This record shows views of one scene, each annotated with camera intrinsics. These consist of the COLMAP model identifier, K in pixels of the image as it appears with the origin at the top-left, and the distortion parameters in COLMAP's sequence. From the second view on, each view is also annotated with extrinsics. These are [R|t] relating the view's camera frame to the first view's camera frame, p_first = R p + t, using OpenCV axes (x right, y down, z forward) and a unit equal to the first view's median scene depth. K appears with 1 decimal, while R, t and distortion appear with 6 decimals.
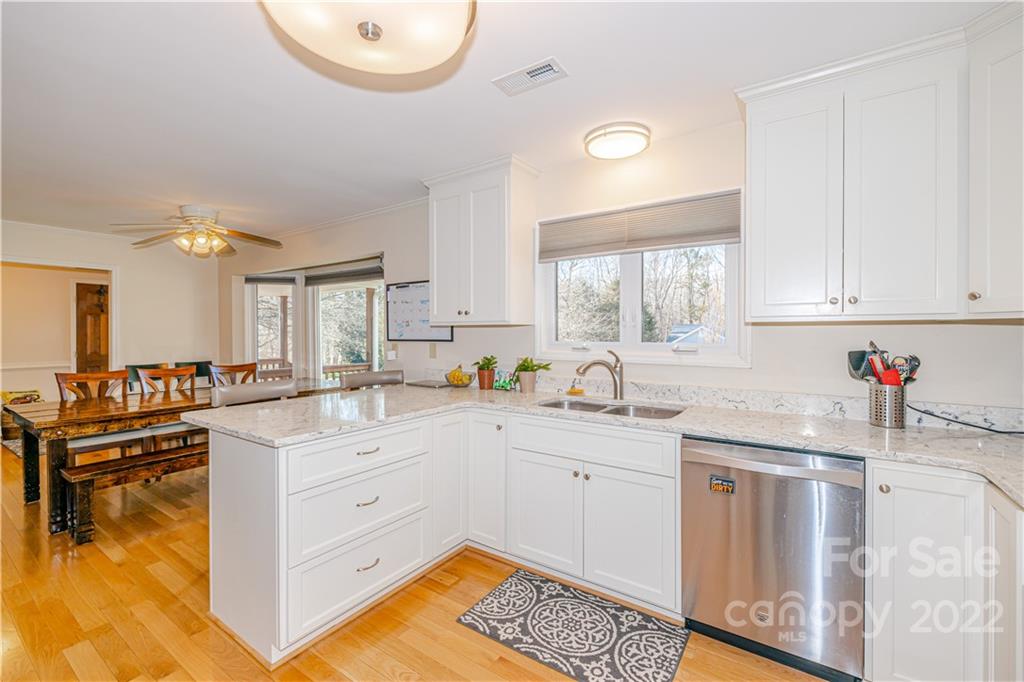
lens RADIAL K [[430.4, 0, 511.9], [0, 430.4, 331.5], [0, 0, 1]] dist [-0.000830, -0.001662]
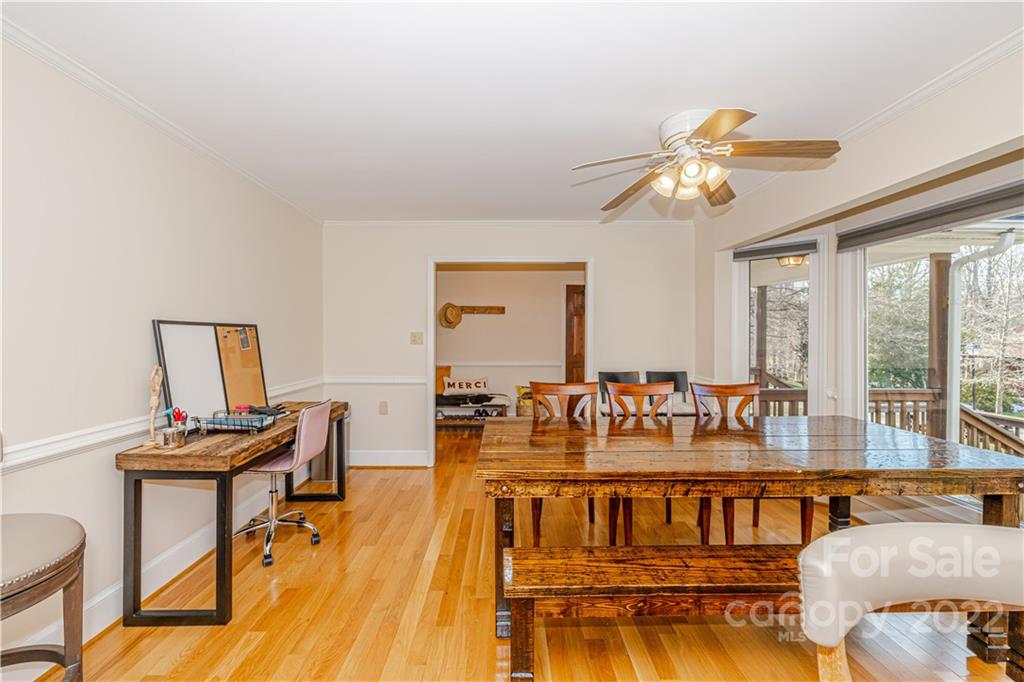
lens RADIAL K [[430.4, 0, 525.2], [0, 430.4, 345.1], [0, 0, 1]] dist [-0.000830, -0.001662]
pose [[0.601064, 0.024882, -0.798814, -0.511571], [-0.003689, 0.999591, 0.028359, 0.005245], [0.799193, -0.014099, 0.600910, 0.619541]]
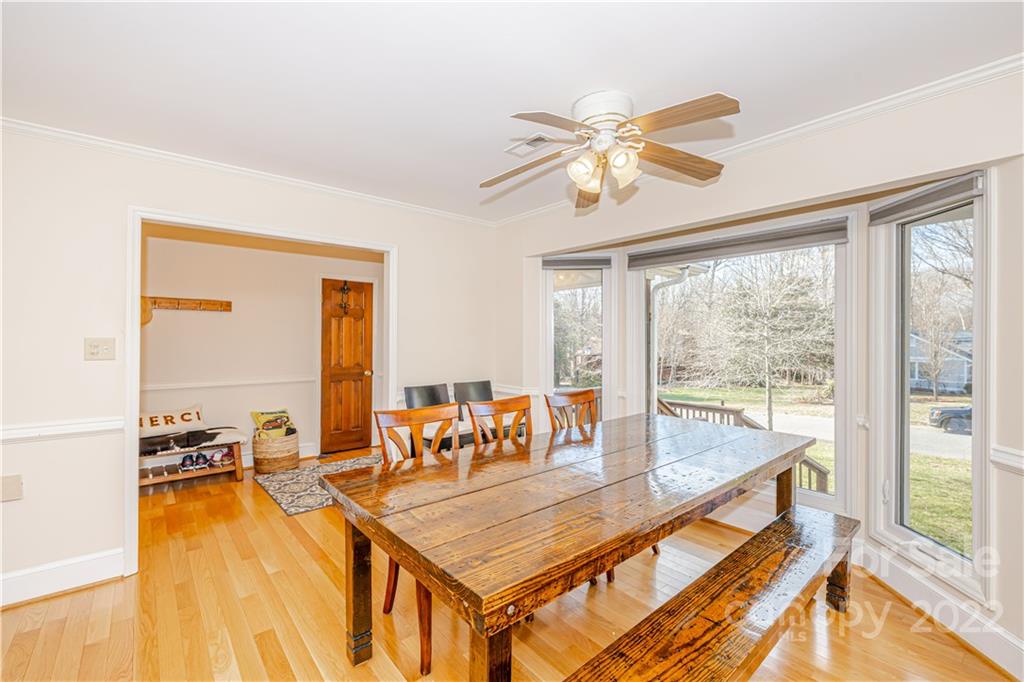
lens RADIAL K [[430.4, 0, 518.5], [0, 430.4, 338.1], [0, 0, 1]] dist [-0.000830, -0.001662]
pose [[0.968038, 0.004314, -0.250766, -0.909927], [-0.005317, 0.999980, -0.003322, 0.002297], [0.250747, 0.004549, 0.968042, 0.616152]]
